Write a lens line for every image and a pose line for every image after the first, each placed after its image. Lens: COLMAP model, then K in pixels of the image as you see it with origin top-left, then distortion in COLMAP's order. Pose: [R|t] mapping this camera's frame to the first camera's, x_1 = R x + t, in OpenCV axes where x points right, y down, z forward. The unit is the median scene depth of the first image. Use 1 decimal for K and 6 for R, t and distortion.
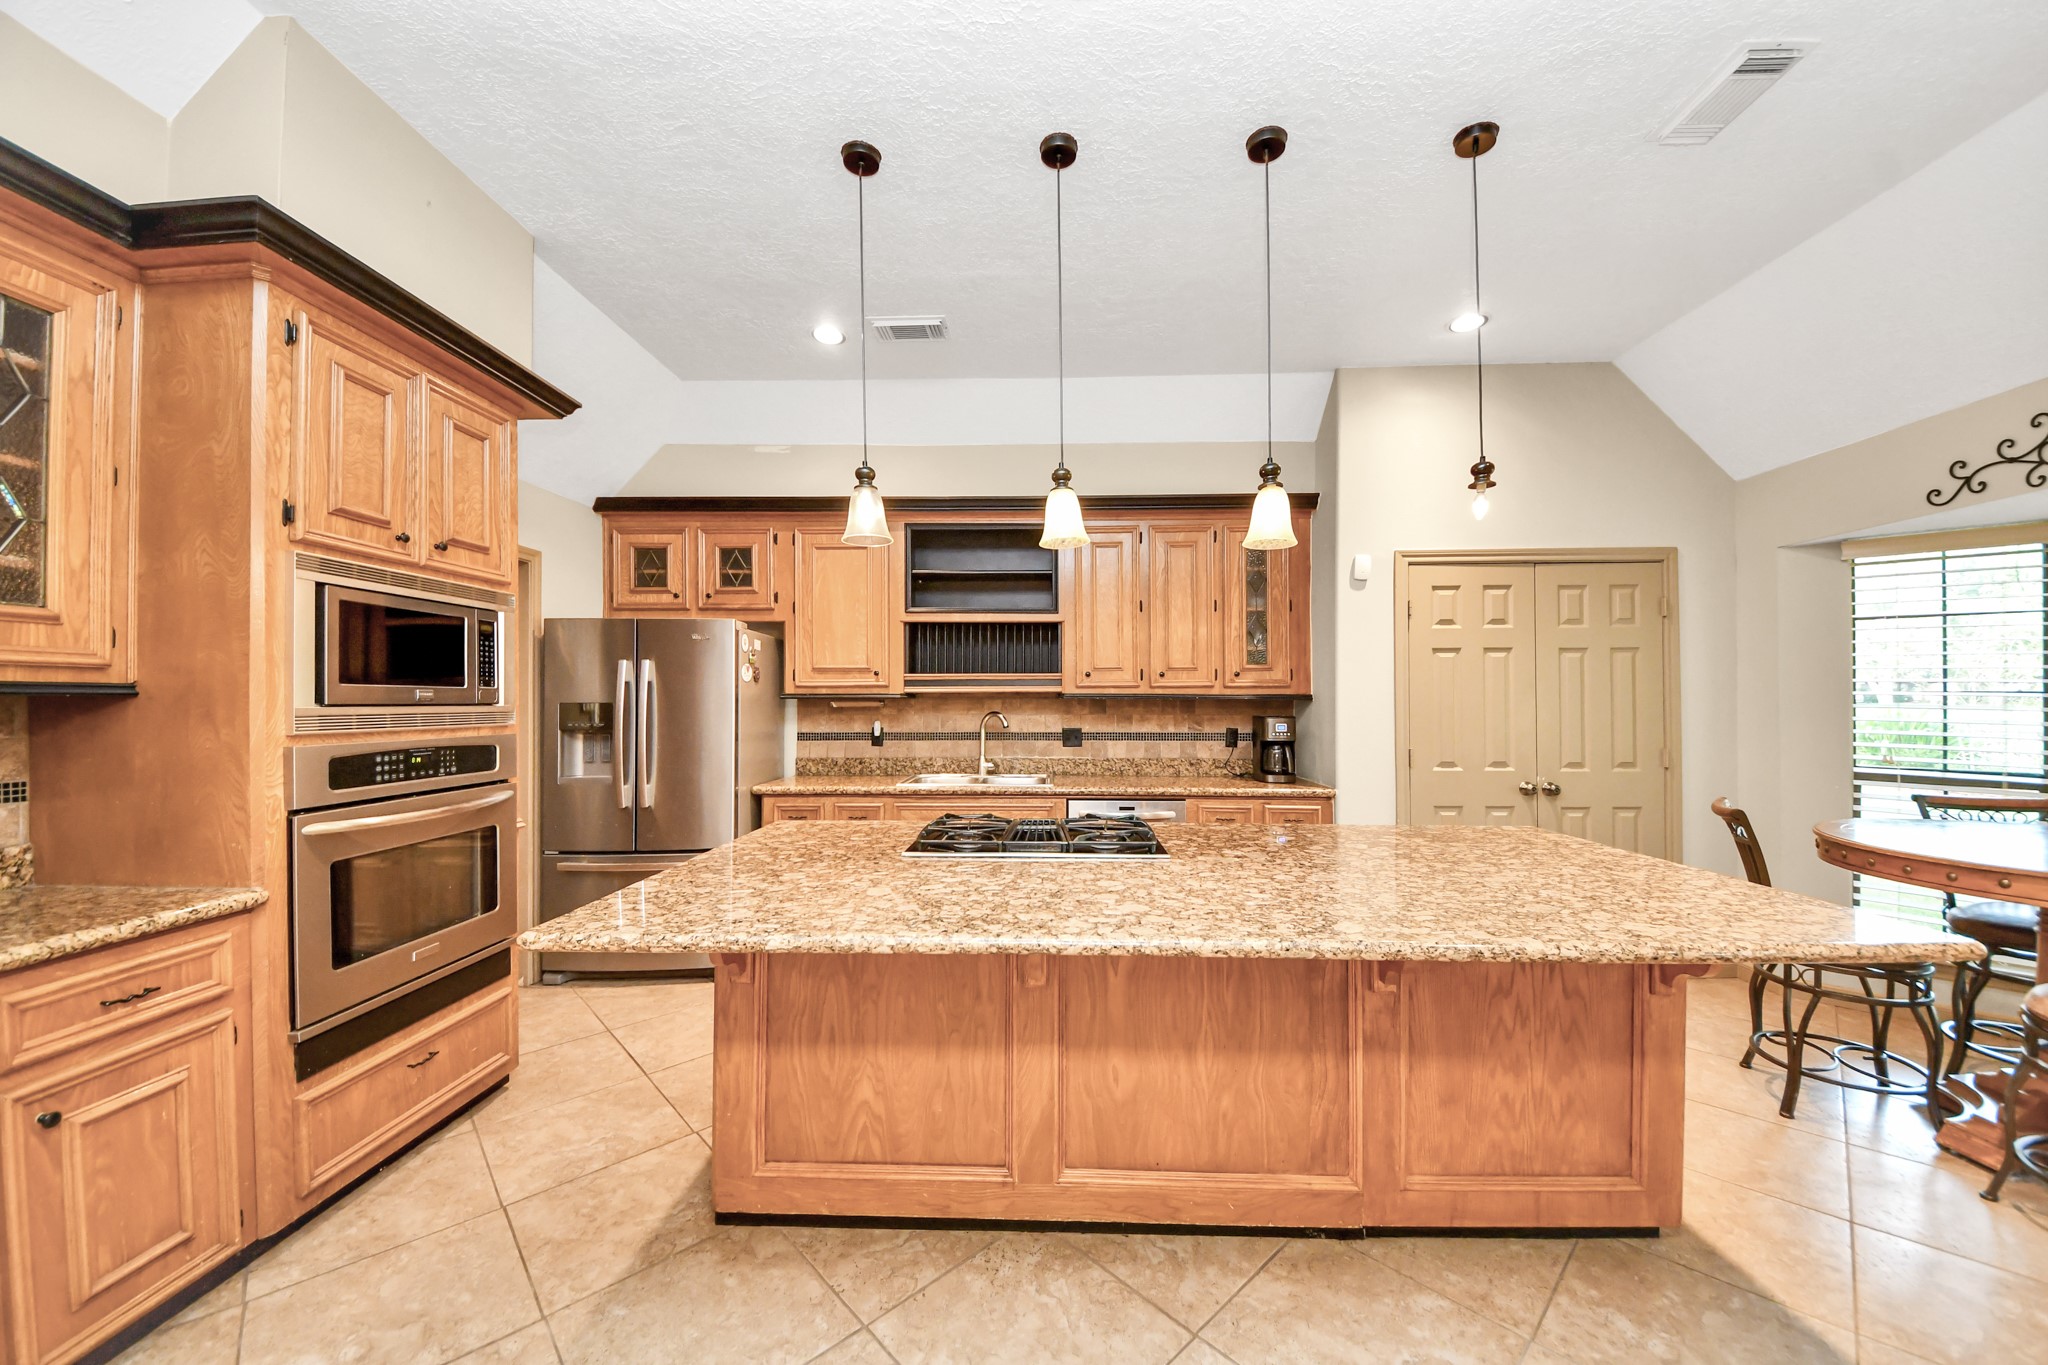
lens RADIAL K [[758.2, 0, 1065.0], [0, 758.2, 701.6], [0, 0, 1]] dist [-0.002848, -0.007721]
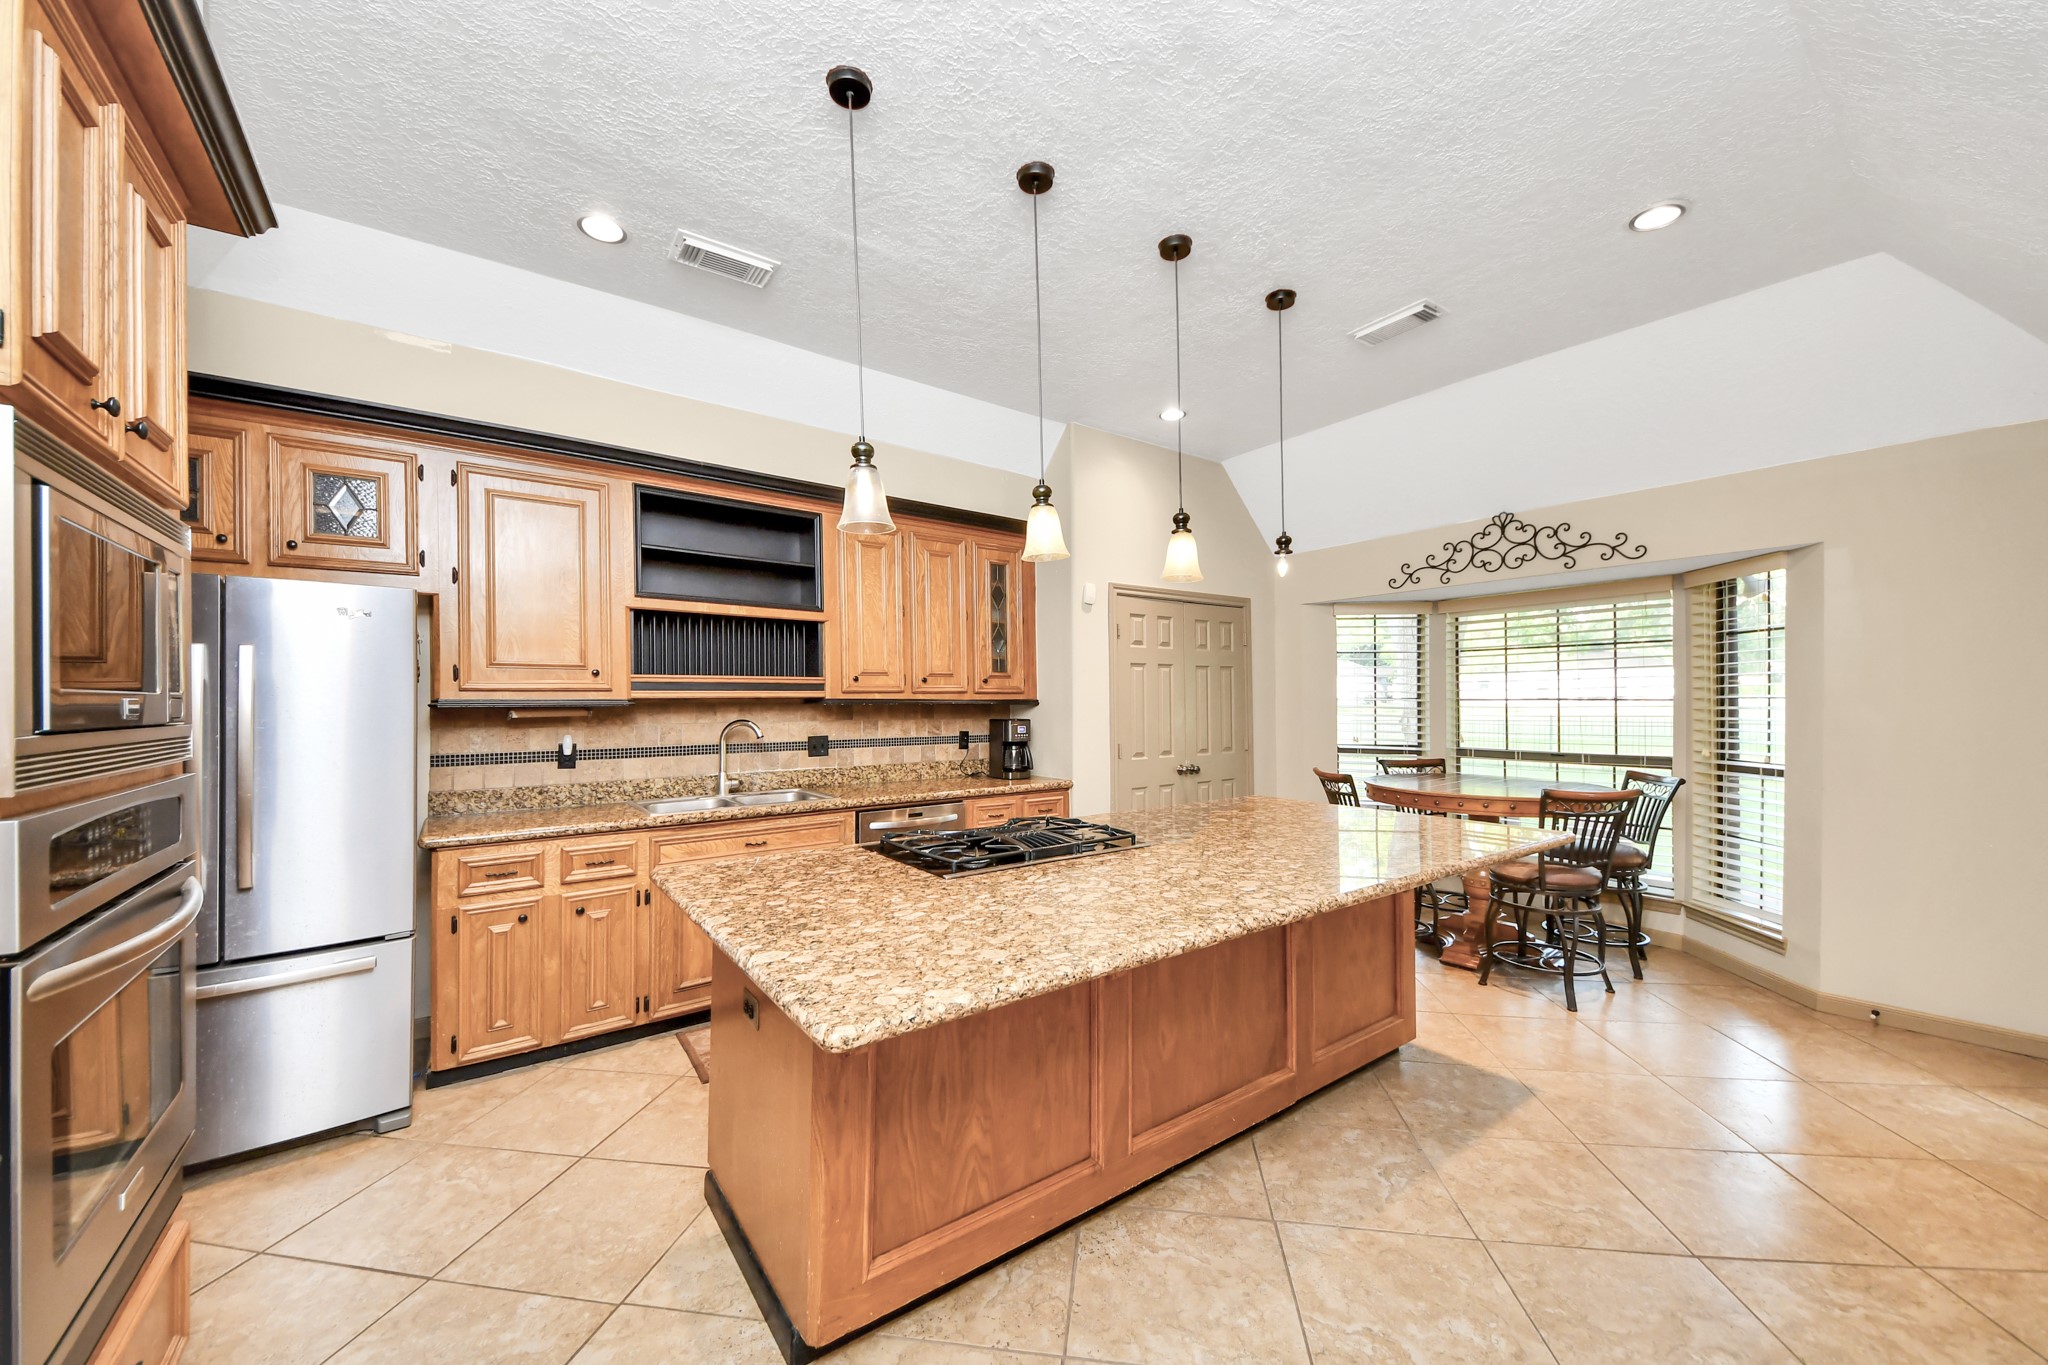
lens RADIAL K [[758.2, 0, 1035.3], [0, 758.2, 698.6], [0, 0, 1]] dist [-0.002848, -0.007721]
pose [[0.784524, -0.000559, 0.620098, -0.387889], [0.003740, 0.999986, -0.003831, -0.007011], [-0.620087, 0.005325, 0.784515, 0.112025]]
